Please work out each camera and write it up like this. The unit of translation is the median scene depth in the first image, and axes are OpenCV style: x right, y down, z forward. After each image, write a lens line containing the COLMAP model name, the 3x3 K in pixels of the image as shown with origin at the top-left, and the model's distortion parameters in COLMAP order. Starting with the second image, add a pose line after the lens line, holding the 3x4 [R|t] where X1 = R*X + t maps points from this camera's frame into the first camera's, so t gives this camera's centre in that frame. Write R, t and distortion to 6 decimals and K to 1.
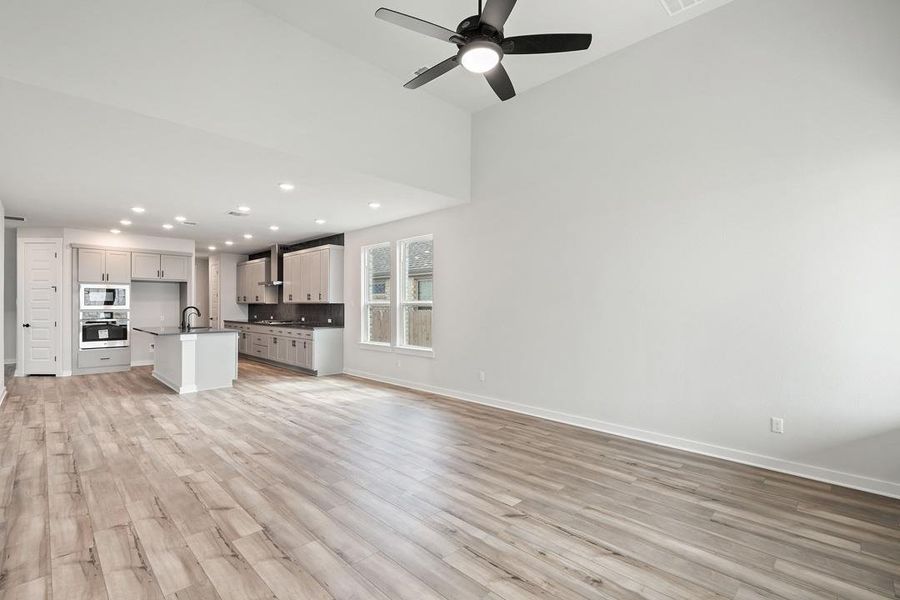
lens RADIAL K [[409.5, 0, 450.1], [0, 409.5, 306.1], [0, 0, 1]] dist [0.002794, -0.006808]
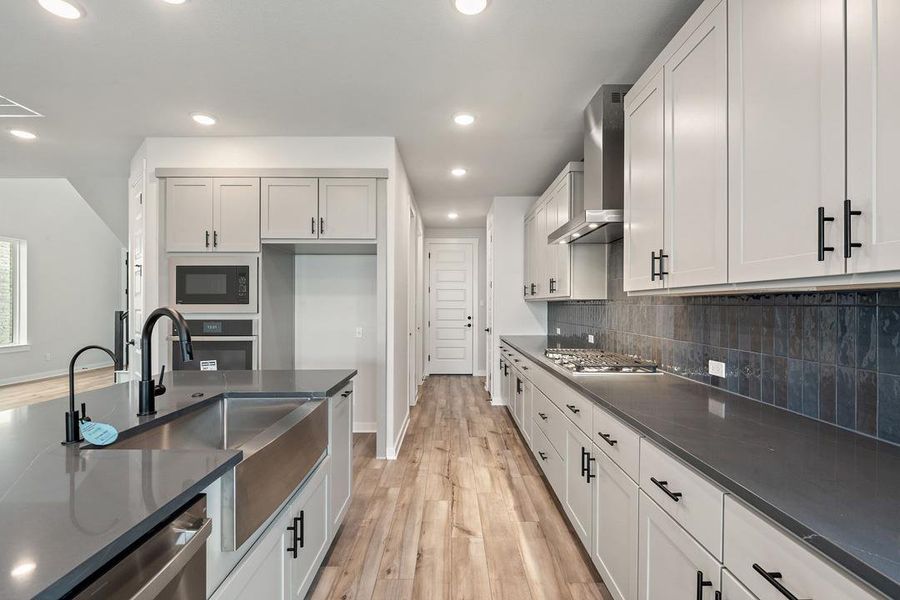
lens RADIAL K [[409.5, 0, 450.1], [0, 409.5, 306.1], [0, 0, 1]] dist [0.002794, -0.006808]
pose [[0.708739, 0.001077, -0.705470, -0.305136], [-0.002164, 0.999997, -0.000648, 0.000148], [0.705468, 0.001986, 0.708739, 0.745715]]
